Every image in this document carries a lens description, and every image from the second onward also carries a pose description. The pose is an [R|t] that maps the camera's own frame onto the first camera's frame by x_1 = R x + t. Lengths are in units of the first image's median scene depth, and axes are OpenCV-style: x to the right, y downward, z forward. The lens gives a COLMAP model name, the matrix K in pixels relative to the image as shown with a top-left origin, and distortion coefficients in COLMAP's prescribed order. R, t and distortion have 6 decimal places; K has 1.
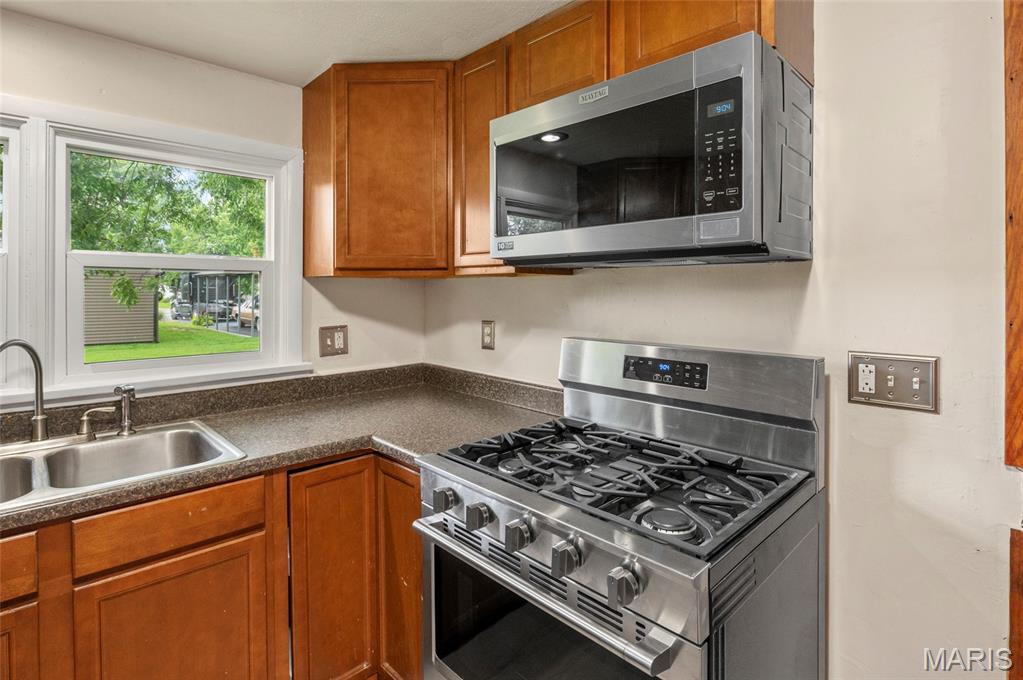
lens RADIAL K [[514.2, 0, 502.0], [0, 514.2, 293.6], [0, 0, 1]] dist [-0.005568, -0.001334]
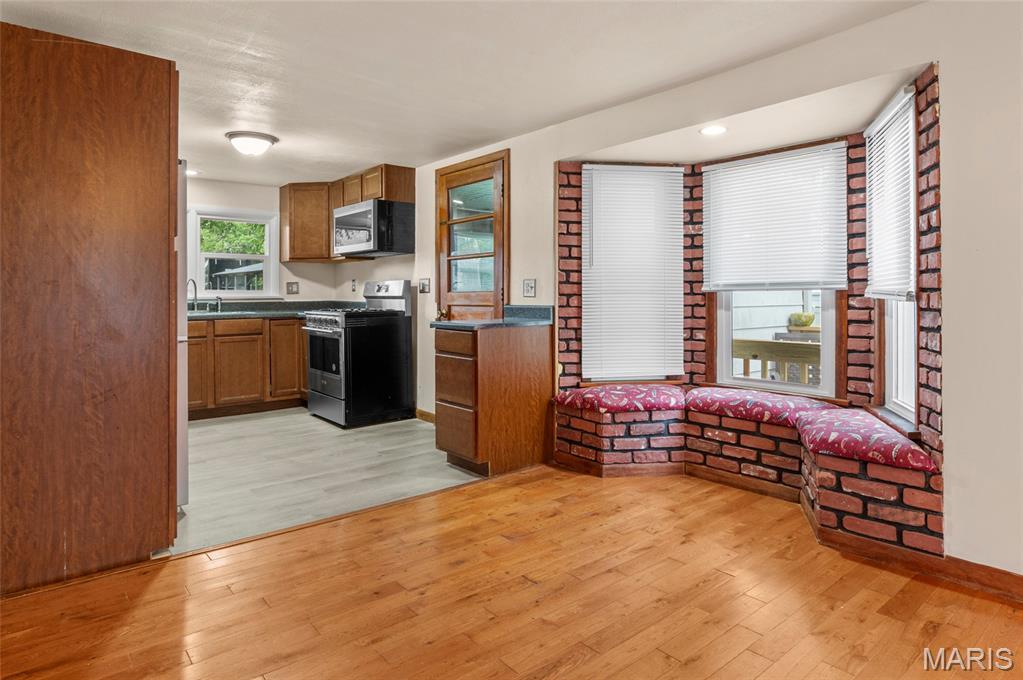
lens RADIAL K [[599.3, 0, 510.9], [0, 599.3, 292.1], [0, 0, 1]] dist [-0.000803, -0.000443]
pose [[0.997468, -0.002961, -0.071061, 1.093498], [0.002233, 0.999944, -0.010324, 0.170058], [0.071087, 0.010140, 0.997419, -2.126670]]
